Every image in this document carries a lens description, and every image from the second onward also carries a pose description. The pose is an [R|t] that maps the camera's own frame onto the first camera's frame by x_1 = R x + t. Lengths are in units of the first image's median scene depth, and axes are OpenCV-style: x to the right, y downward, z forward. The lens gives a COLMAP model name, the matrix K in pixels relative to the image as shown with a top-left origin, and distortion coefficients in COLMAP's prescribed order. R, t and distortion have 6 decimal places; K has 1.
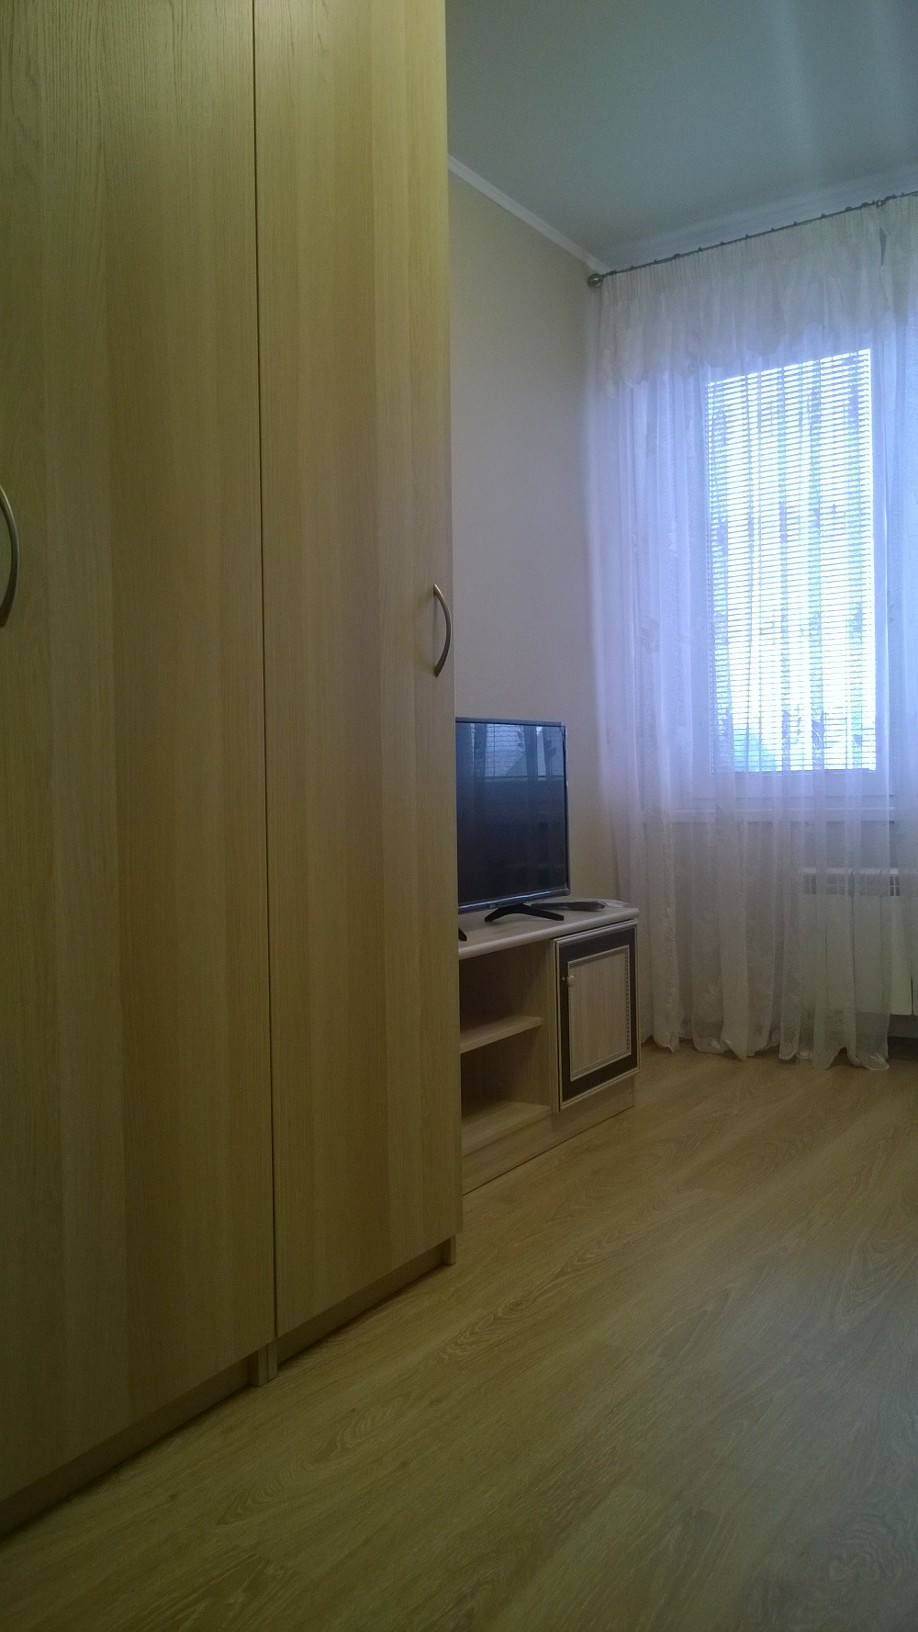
lens RADIAL K [[1262.8, 0, 459.0], [0, 1262.8, 816.0], [0, 0, 1]] dist [-0.006061, 0.007022]
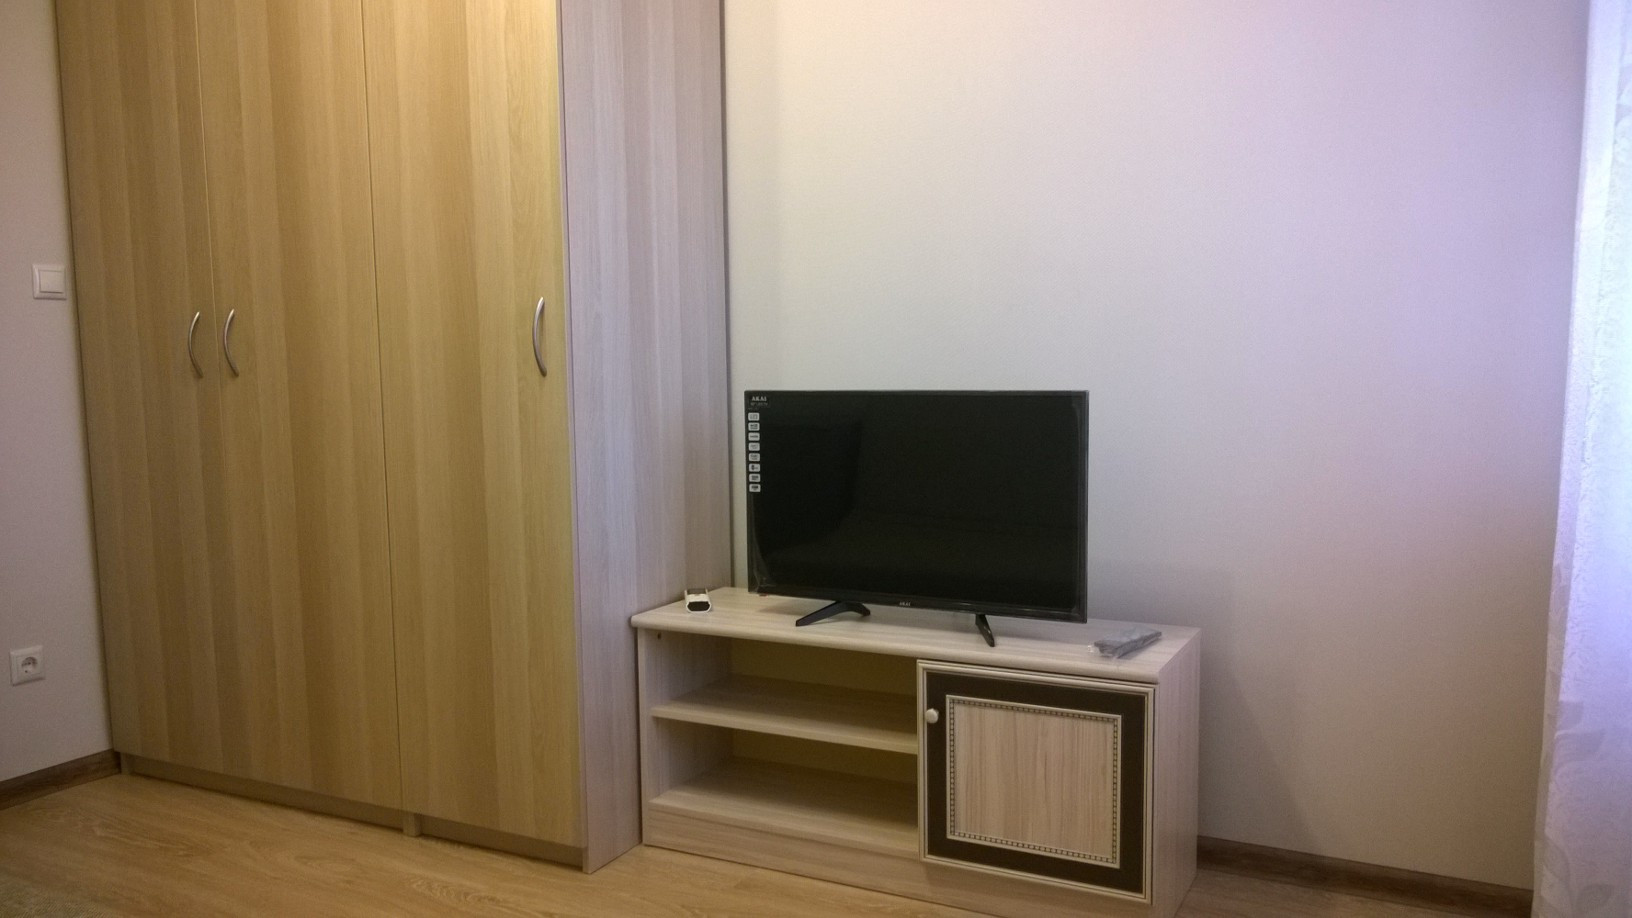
lens RADIAL K [[1262.8, 0, 816.0], [0, 1262.8, 459.0], [0, 0, 1]] dist [-0.006061, 0.007022]
pose [[0.083811, 0.113854, -0.989956, 0.675156], [-0.012631, 0.993493, 0.113191, -0.097793], [0.996402, 0.003017, 0.084704, 0.663113]]
